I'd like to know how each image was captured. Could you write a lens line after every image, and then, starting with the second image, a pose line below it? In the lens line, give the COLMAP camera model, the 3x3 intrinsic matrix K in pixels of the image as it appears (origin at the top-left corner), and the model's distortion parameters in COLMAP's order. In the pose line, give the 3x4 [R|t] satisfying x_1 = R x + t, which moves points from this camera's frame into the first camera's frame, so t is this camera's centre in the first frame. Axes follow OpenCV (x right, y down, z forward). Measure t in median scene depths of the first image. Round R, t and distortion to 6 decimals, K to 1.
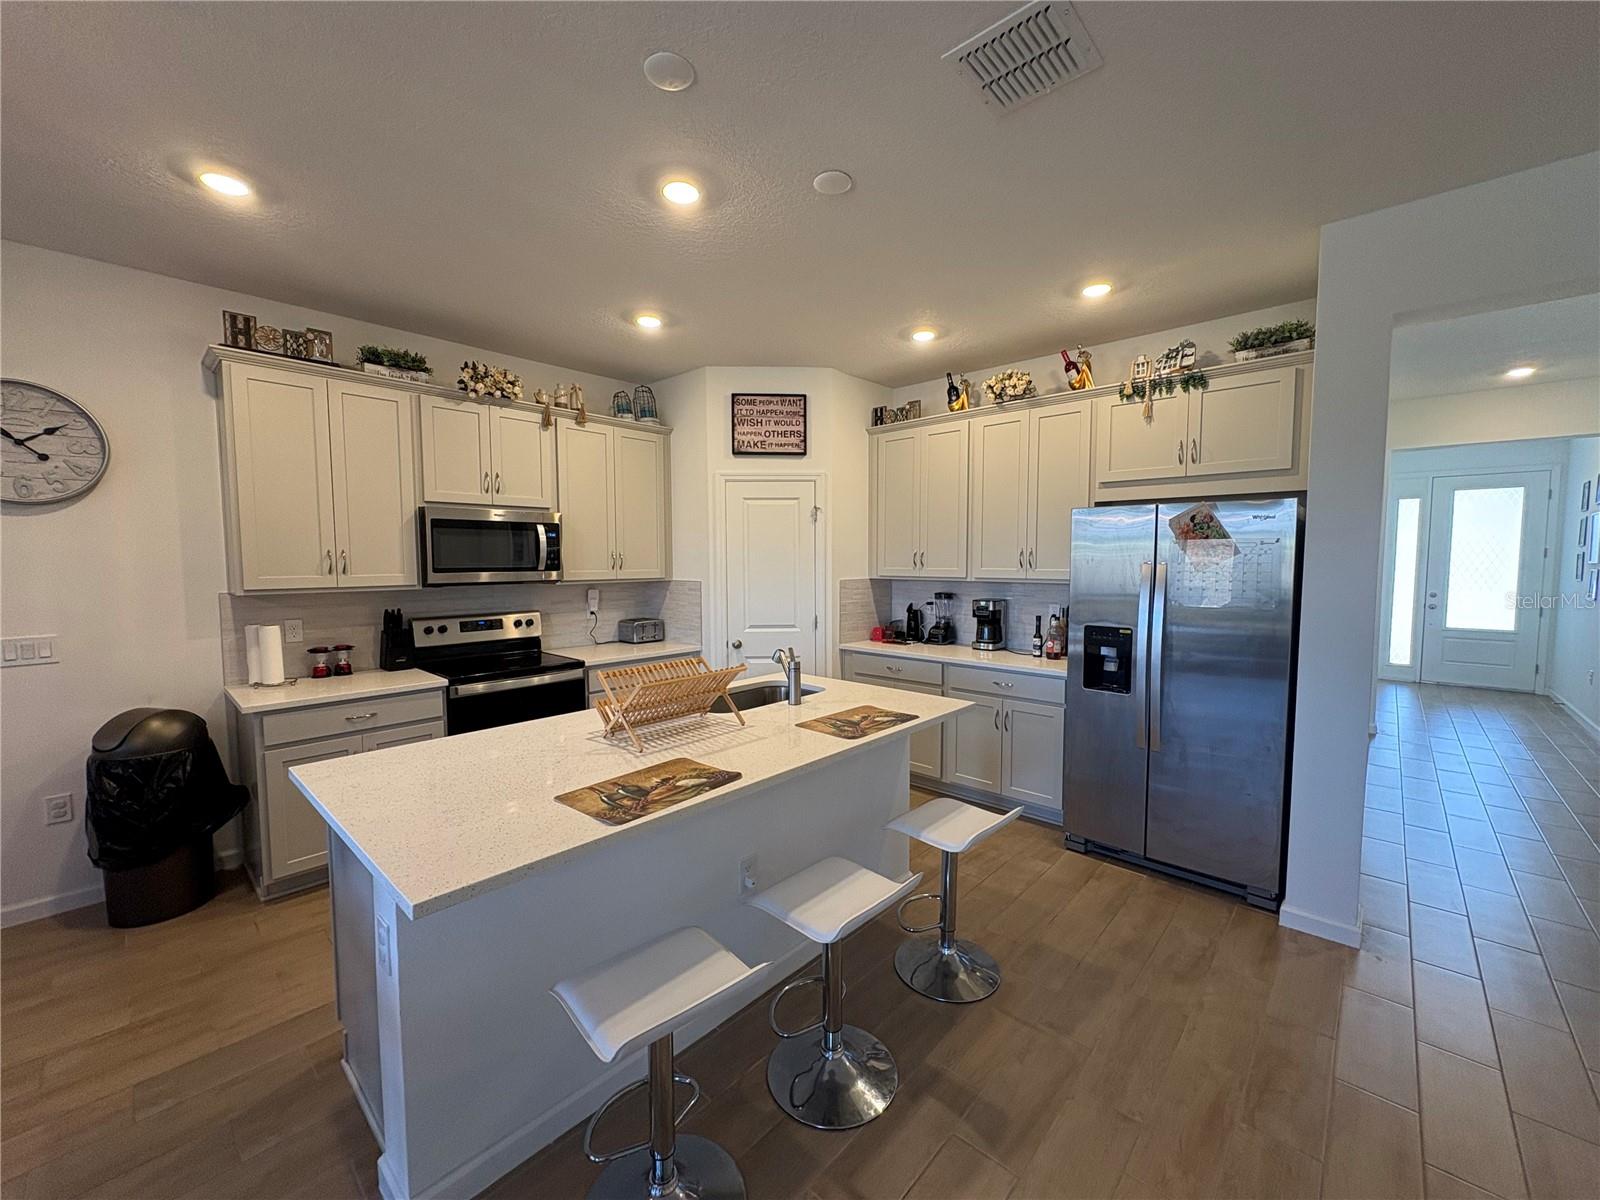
lens RADIAL K [[637.9, 0, 803.1], [0, 637.9, 600.9], [0, 0, 1]] dist [-0.001140, 0.000153]
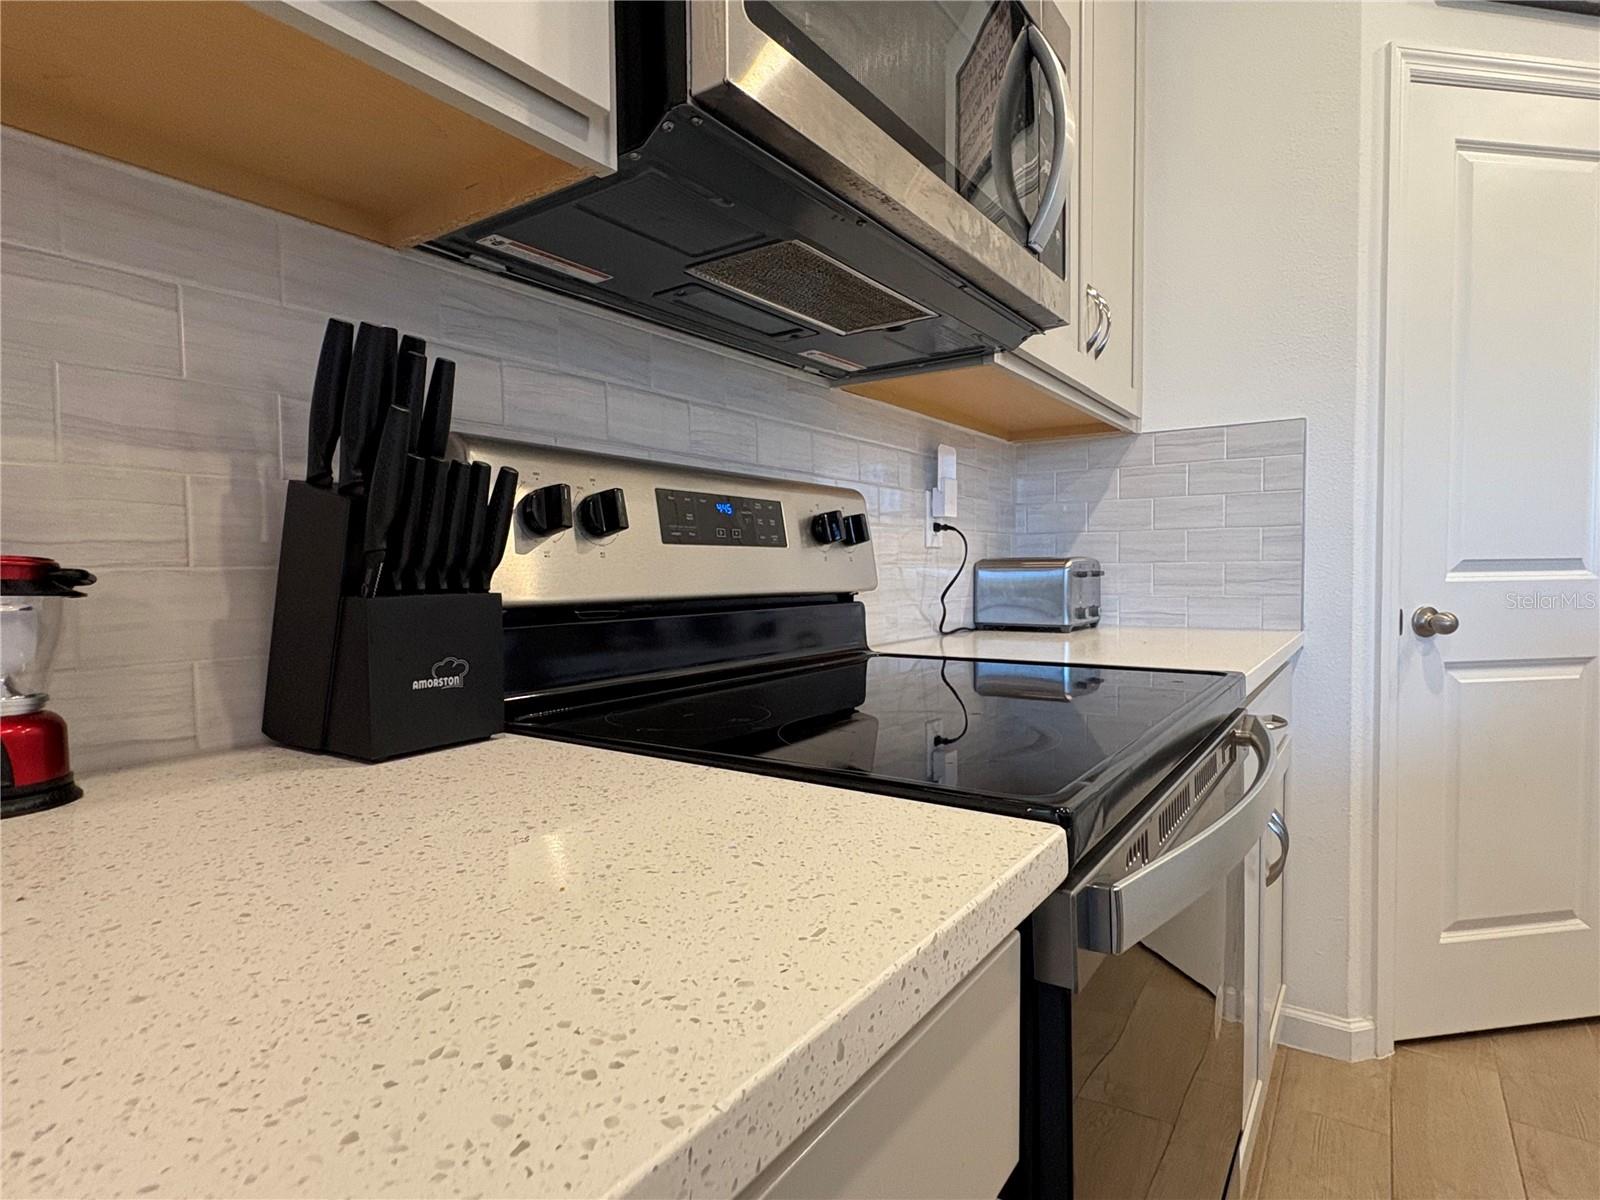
lens RADIAL K [[854.5, 0, 794.1], [0, 854.5, 601.6], [0, 0, 1]] dist [0.000372, -0.000381]
pose [[0.991168, -0.012877, 0.131988, -0.535367], [0.017059, 0.999386, -0.030606, 0.076705], [-0.131513, 0.032587, 0.990779, 0.740158]]
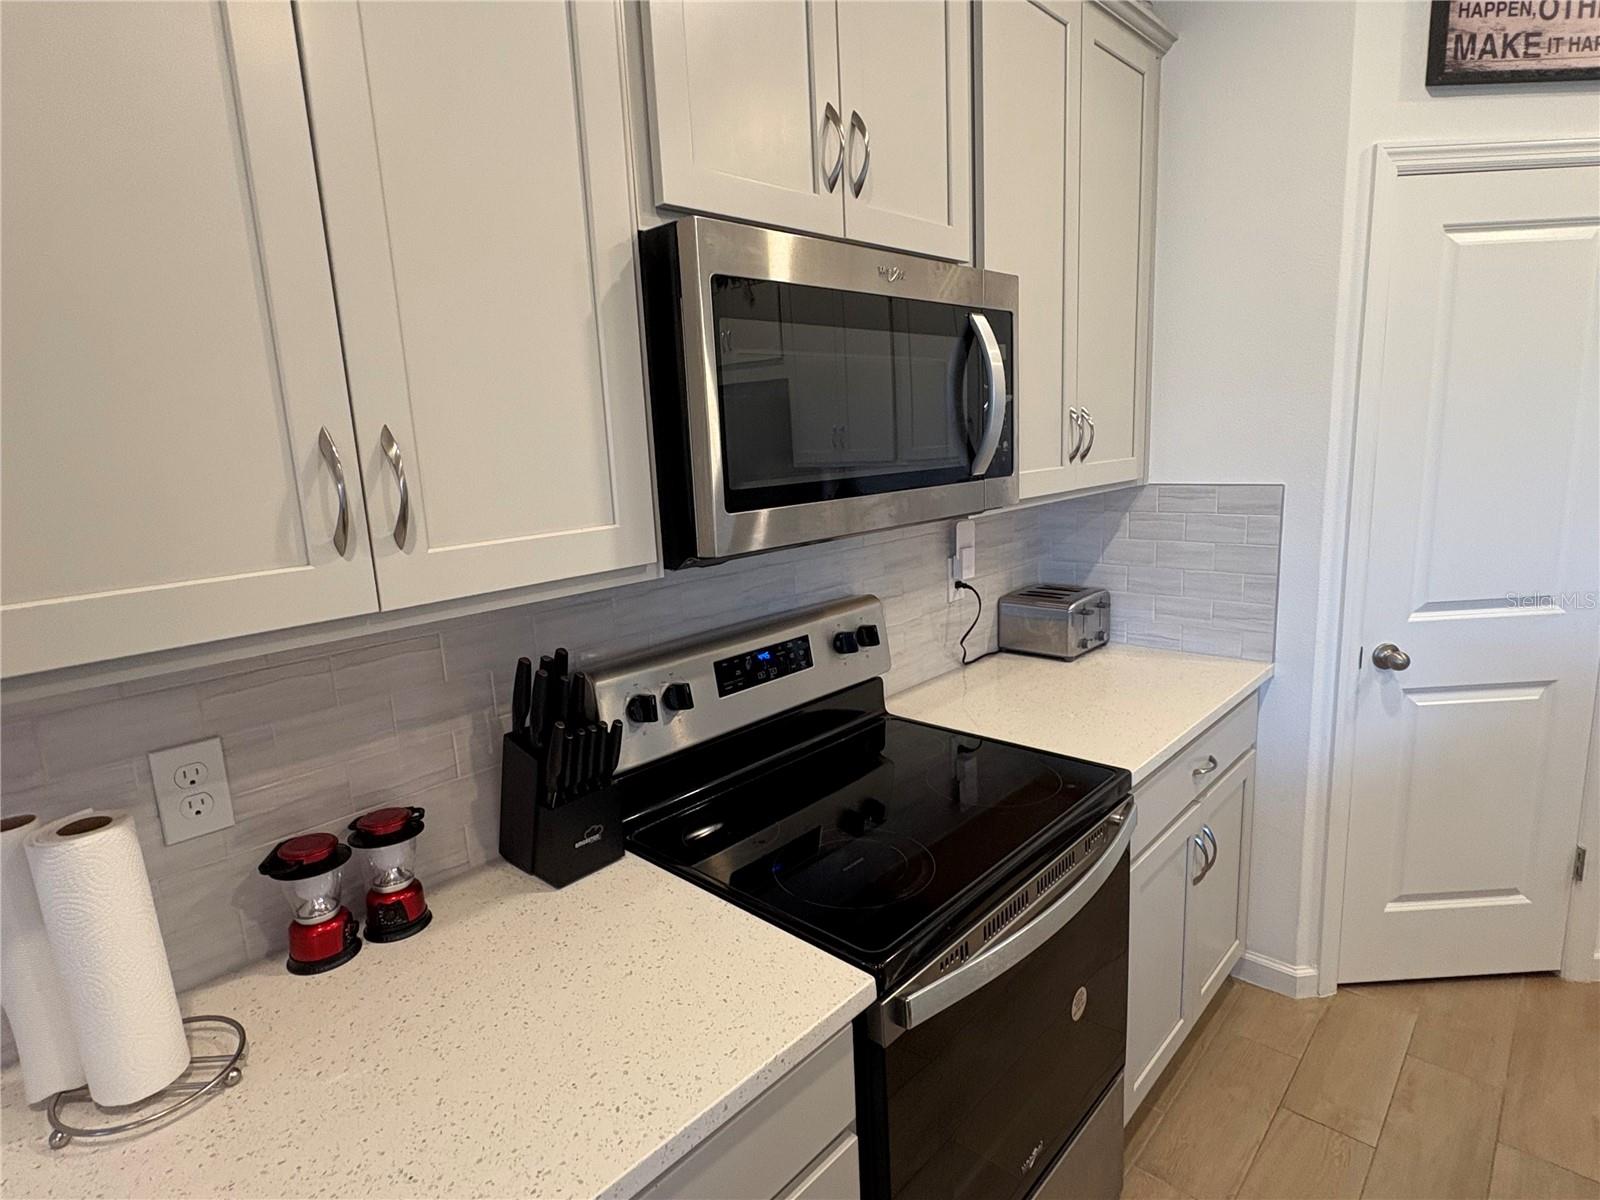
lens RADIAL K [[852.9, 0, 794.5], [0, 852.9, 597.2], [0, 0, 1]] dist [-0.000278, 0.000826]
pose [[0.998735, -0.043801, -0.024703, -0.492896], [0.046424, 0.991912, 0.118134, -0.043739], [0.019329, -0.119131, 0.992690, 0.610021]]
